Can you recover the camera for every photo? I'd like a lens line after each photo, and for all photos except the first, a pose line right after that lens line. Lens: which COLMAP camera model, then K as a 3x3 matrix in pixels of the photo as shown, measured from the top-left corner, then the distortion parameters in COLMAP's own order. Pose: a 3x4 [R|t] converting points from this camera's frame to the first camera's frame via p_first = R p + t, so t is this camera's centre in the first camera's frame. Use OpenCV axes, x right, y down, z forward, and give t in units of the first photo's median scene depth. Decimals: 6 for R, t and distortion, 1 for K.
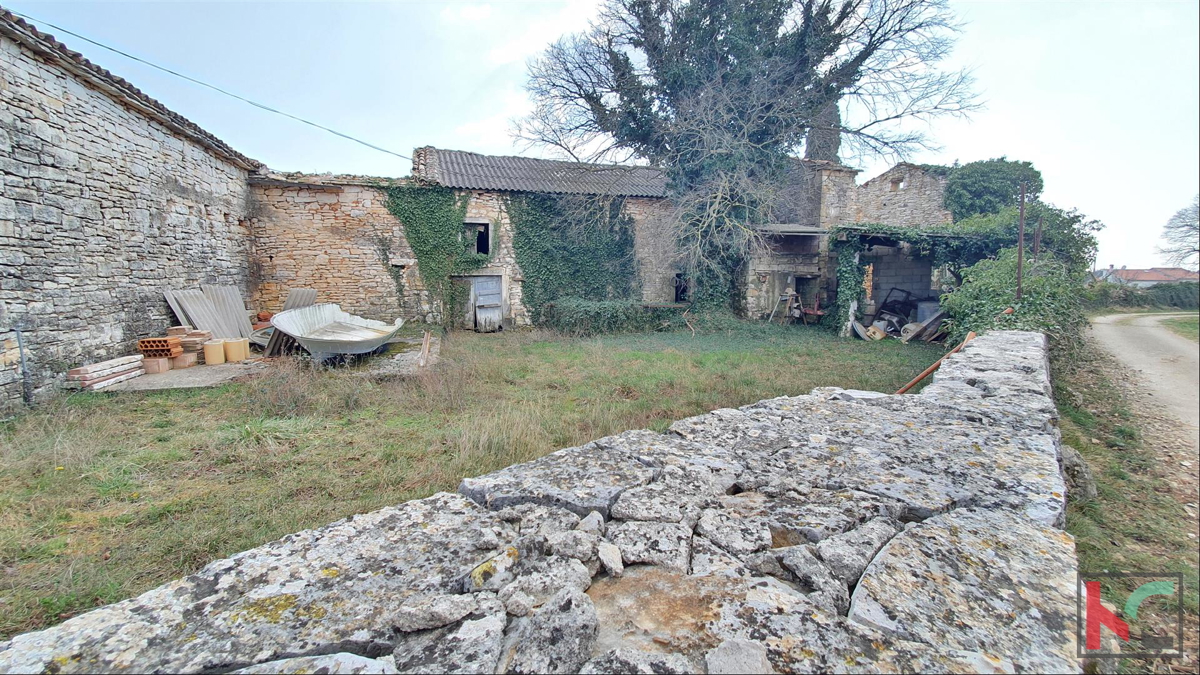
lens RADIAL K [[471.7, 0, 600.0], [0, 471.7, 337.5], [0, 0, 1]] dist [0.000181, -0.010099]
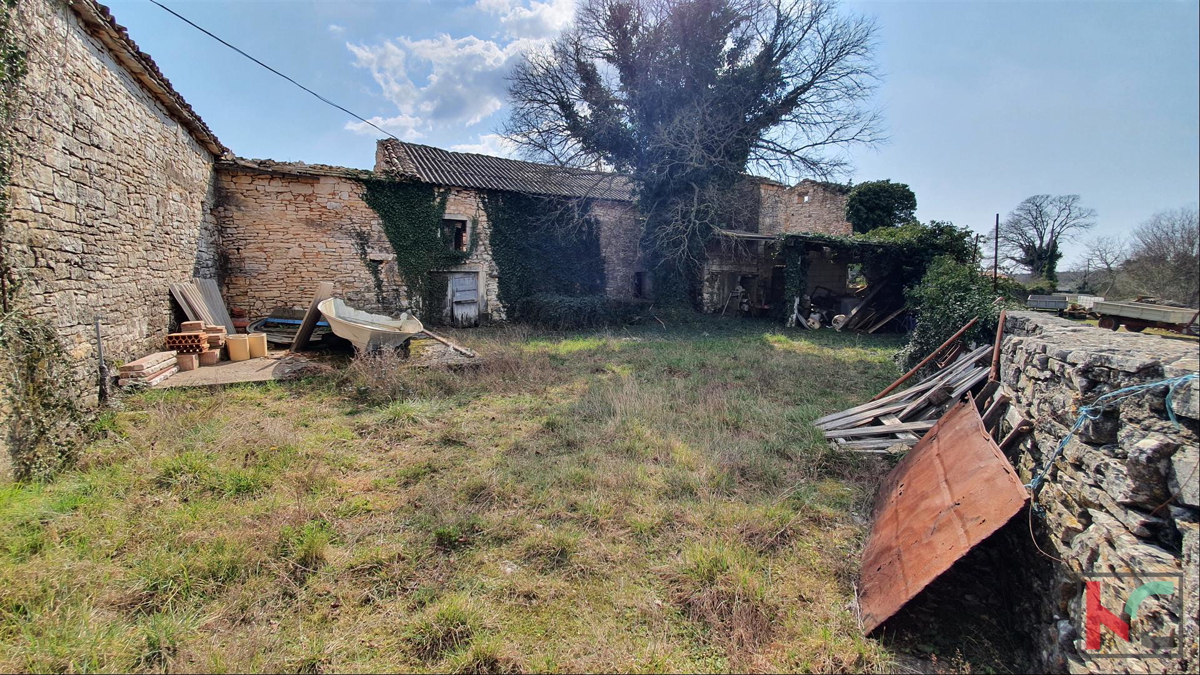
lens RADIAL K [[471.7, 0, 600.0], [0, 471.7, 337.5], [0, 0, 1]] dist [0.000181, -0.010099]
pose [[0.977691, -0.016879, 0.209370, -0.177547], [0.016146, 0.999856, 0.005210, 0.009967], [-0.209428, -0.001713, 0.977823, -0.054997]]
